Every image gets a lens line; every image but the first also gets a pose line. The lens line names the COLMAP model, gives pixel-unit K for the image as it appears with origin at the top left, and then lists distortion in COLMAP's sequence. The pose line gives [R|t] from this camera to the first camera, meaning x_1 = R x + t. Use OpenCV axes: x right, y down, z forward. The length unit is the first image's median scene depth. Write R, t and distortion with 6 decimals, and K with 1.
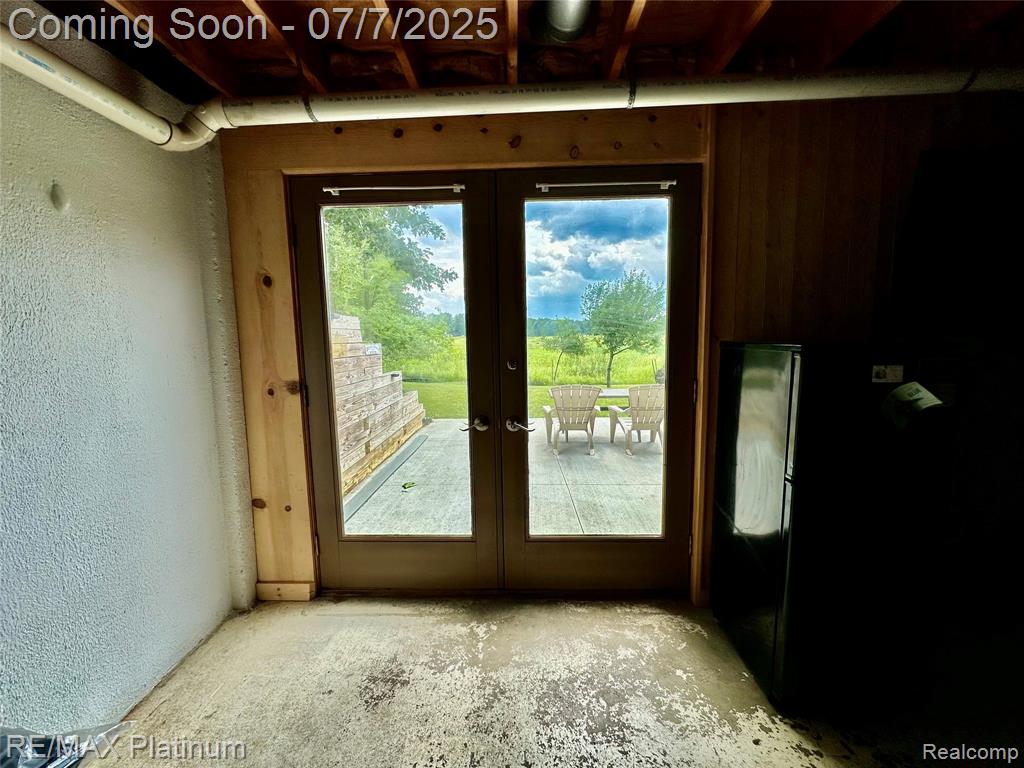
lens RADIAL K [[408.0, 0, 512.4], [0, 408.0, 383.0], [0, 0, 1]] dist [-0.002899, 0.000892]
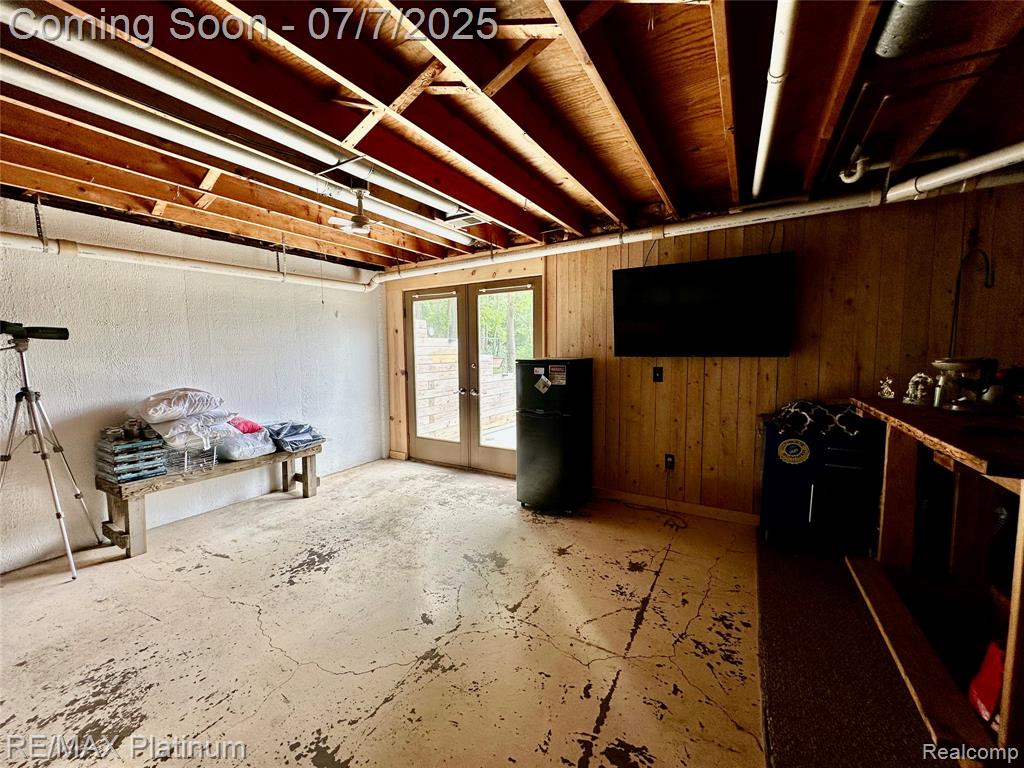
lens RADIAL K [[408.0, 0, 512.7], [0, 408.0, 383.3], [0, 0, 1]] dist [-0.002899, 0.000892]
pose [[0.871946, 0.048216, -0.487222, 1.355133], [-0.059549, 0.998195, -0.007786, 0.058205], [0.485967, 0.035803, 0.873243, -0.920917]]
